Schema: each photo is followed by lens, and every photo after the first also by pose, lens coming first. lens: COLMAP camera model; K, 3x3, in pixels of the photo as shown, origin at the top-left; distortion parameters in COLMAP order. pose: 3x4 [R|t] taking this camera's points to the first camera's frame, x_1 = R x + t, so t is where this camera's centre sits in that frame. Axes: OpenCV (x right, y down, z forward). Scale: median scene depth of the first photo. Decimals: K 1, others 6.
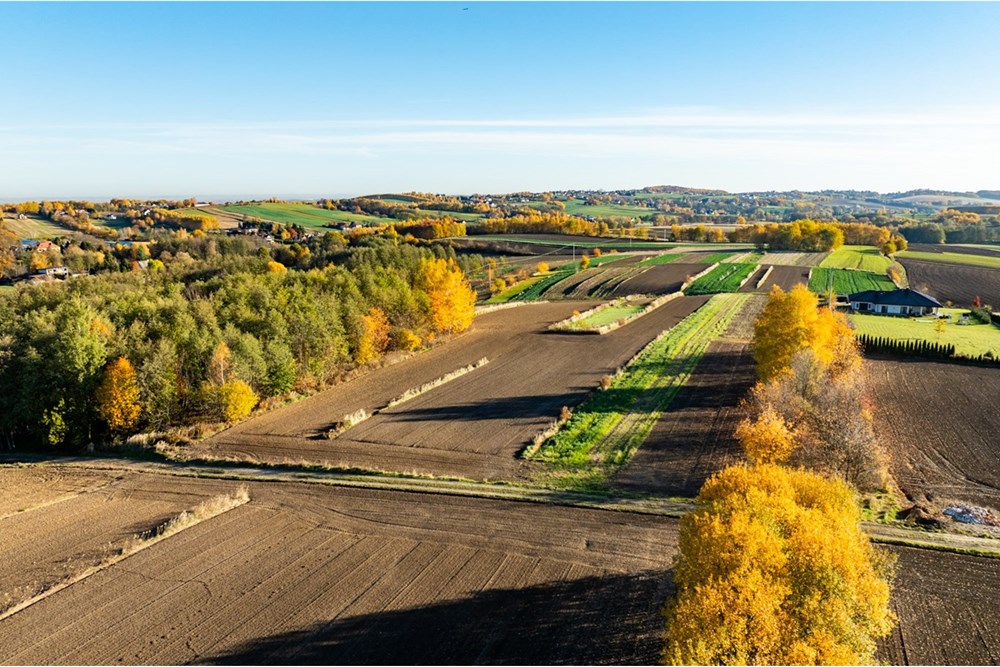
lens RADIAL K [[703.9, 0, 502.2], [0, 703.9, 332.5], [0, 0, 1]] dist [-0.042681, 0.009457]
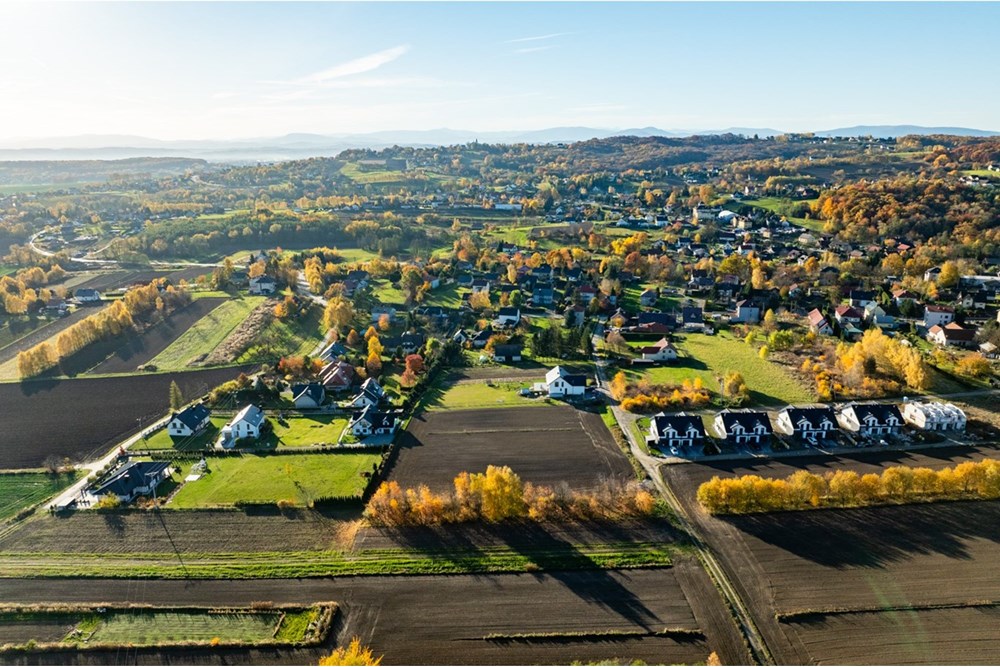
lens RADIAL K [[703.9, 0, 503.5], [0, 703.9, 340.4], [0, 0, 1]] dist [-0.042681, 0.009457]
pose [[-0.378497, -0.247791, 0.891818, -0.456924], [0.186463, 0.923335, 0.335685, -0.386830], [-0.906626, 0.293347, -0.303276, 0.550513]]
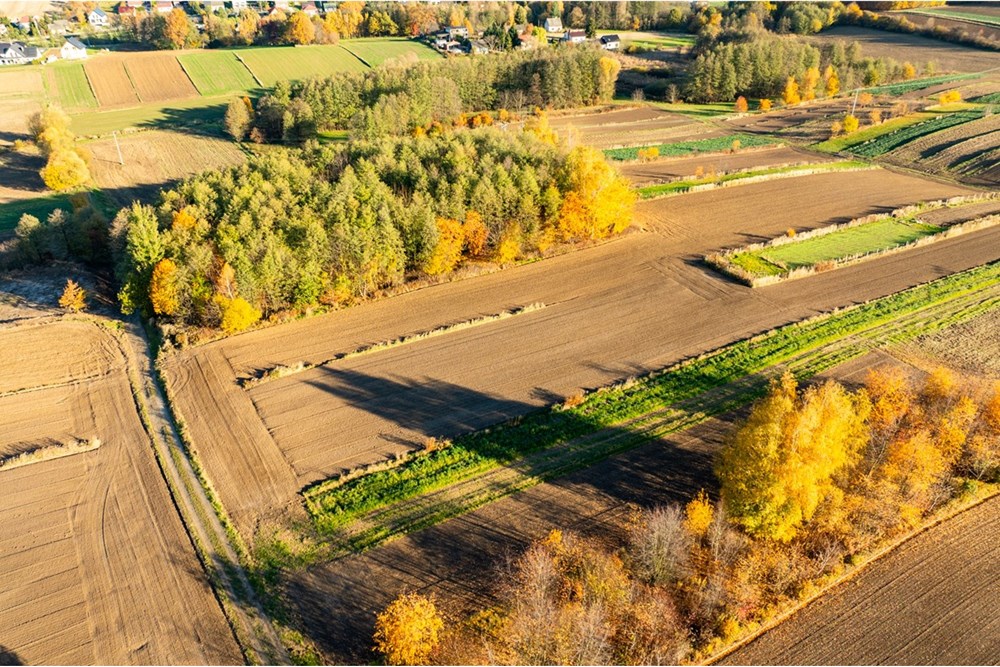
lens RADIAL K [[703.9, 0, 502.3], [0, 703.9, 332.2], [0, 0, 1]] dist [-0.042681, 0.009457]
pose [[0.789507, 0.319669, -0.523918, 0.194493], [-0.113559, 0.914993, 0.387158, -0.125444], [0.603144, -0.246169, 0.758695, 0.129259]]
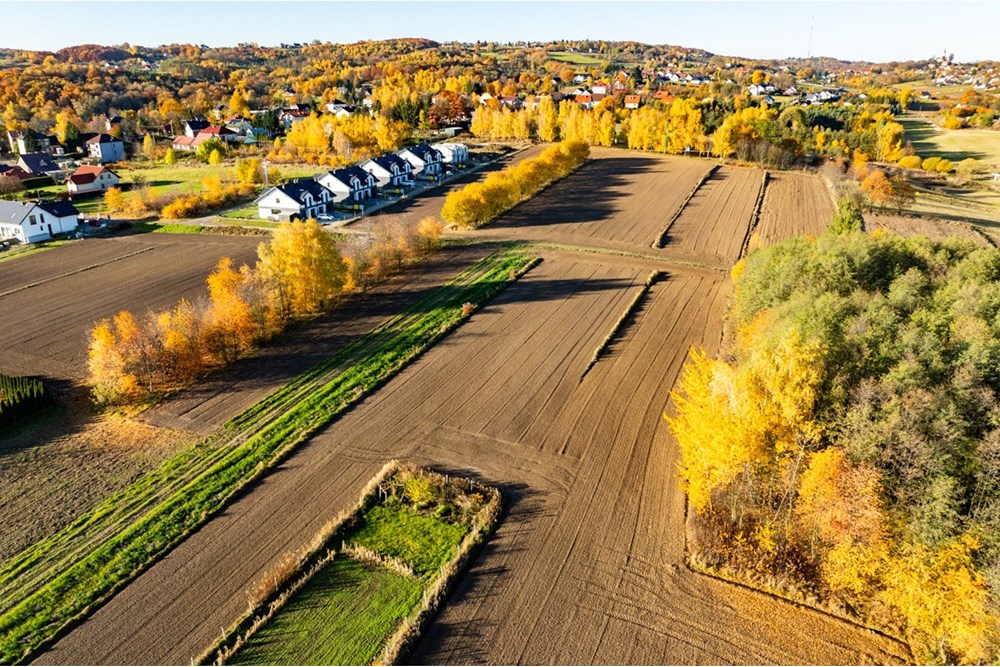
lens RADIAL K [[703.9, 0, 505.2], [0, 703.9, 331.2], [0, 0, 1]] dist [-0.042681, 0.009457]
pose [[-0.999950, 0.008019, -0.006034, 0.037518], [0.003739, 0.855658, 0.517528, -0.182283], [0.009313, 0.517479, -0.855645, 0.767273]]
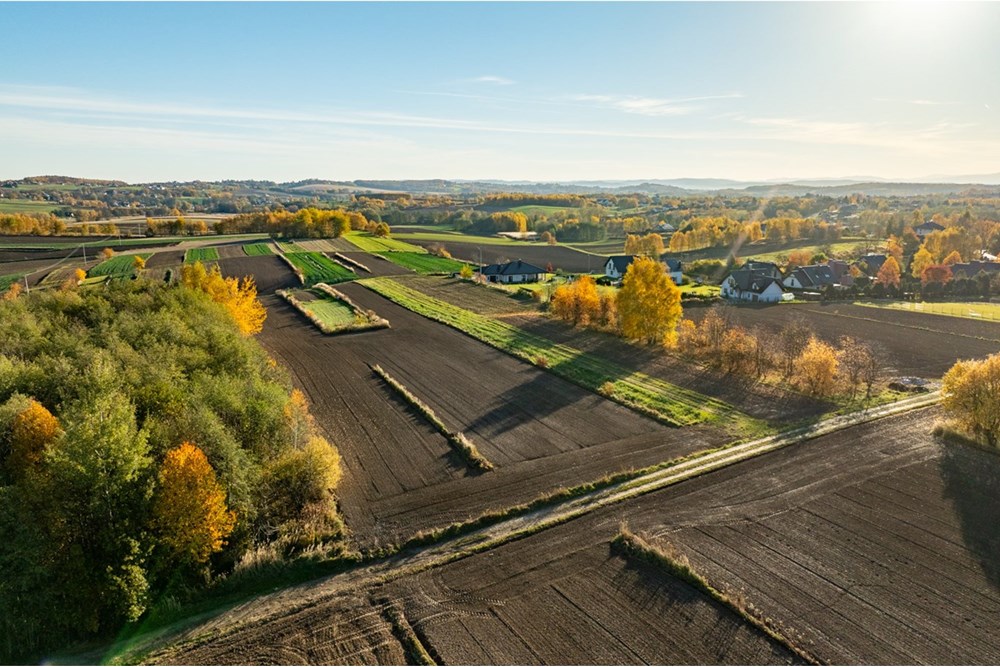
lens RADIAL K [[703.9, 0, 504.2], [0, 703.9, 333.1], [0, 0, 1]] dist [-0.042681, 0.009457]
pose [[0.685836, -0.145908, 0.712979, -0.250256], [0.135786, 0.988147, 0.071604, -0.021080], [-0.714976, 0.047704, 0.697519, 0.119429]]
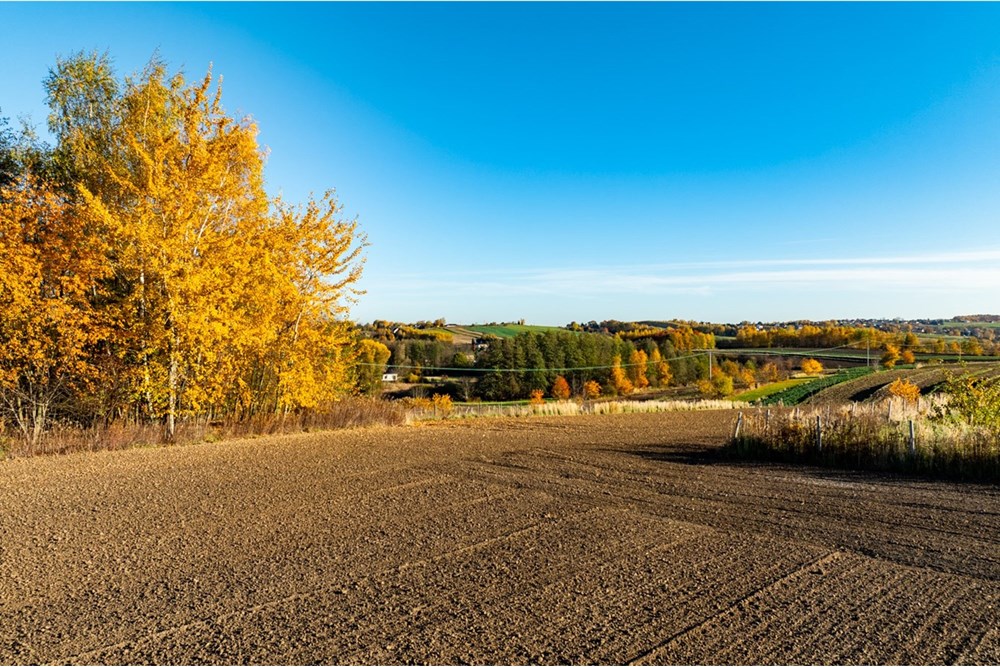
lens RADIAL K [[703.9, 0, 502.6], [0, 703.9, 334.2], [0, 0, 1]] dist [-0.042681, 0.009457]
pose [[0.929353, 0.002429, -0.369185, 0.044810], [-0.072230, 0.981850, -0.175366, 0.002384], [0.362059, 0.189643, 0.912660, 0.489376]]
